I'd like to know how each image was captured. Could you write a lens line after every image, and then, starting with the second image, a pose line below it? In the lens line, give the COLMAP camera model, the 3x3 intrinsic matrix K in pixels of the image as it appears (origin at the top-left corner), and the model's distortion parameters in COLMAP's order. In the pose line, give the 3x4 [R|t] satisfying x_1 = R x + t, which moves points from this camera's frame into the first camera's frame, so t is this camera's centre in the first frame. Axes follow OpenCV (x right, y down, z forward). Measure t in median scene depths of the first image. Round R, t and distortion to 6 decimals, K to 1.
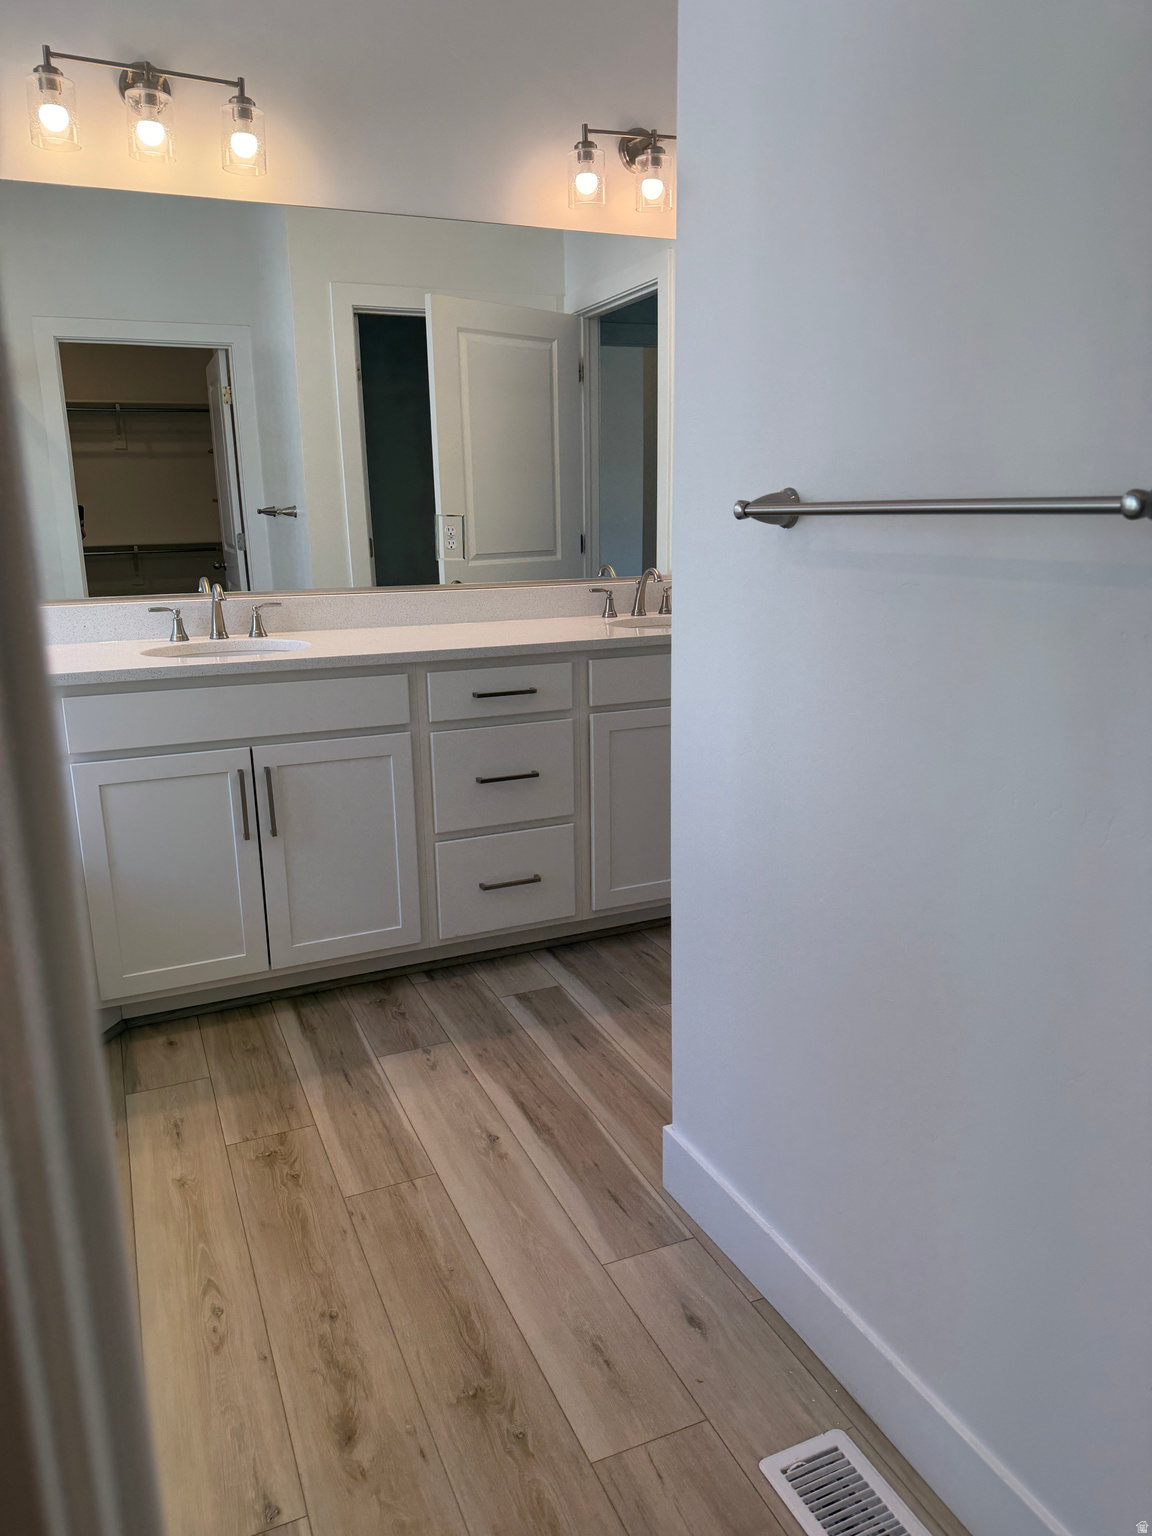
lens RADIAL K [[1083.9, 0, 579.3], [0, 1083.9, 768.6], [0, 0, 1]] dist [0.001153, -0.006745]
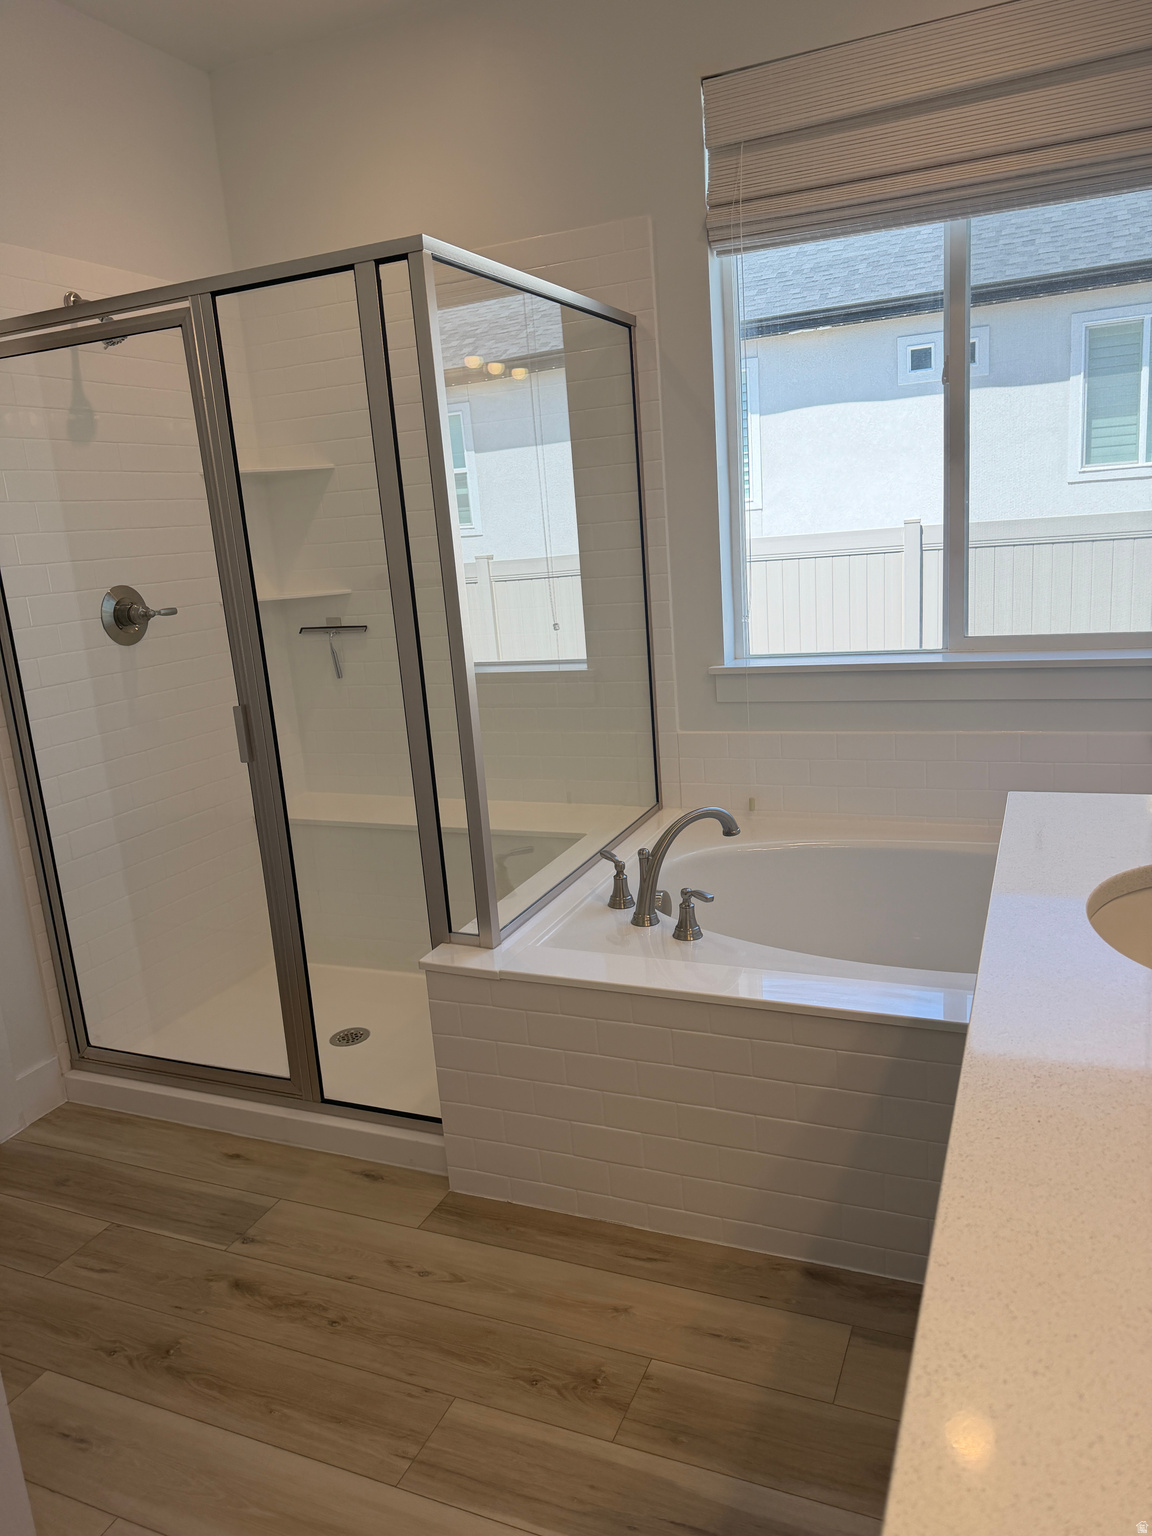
lens RADIAL K [[1083.9, 0, 576.5], [0, 1083.9, 769.5], [0, 0, 1]] dist [0.001153, -0.006745]
pose [[-0.727809, 0.221761, -0.648935, 0.182867], [-0.077812, 0.913457, 0.399426, -0.464595], [0.681351, 0.341201, -0.647567, 1.599159]]
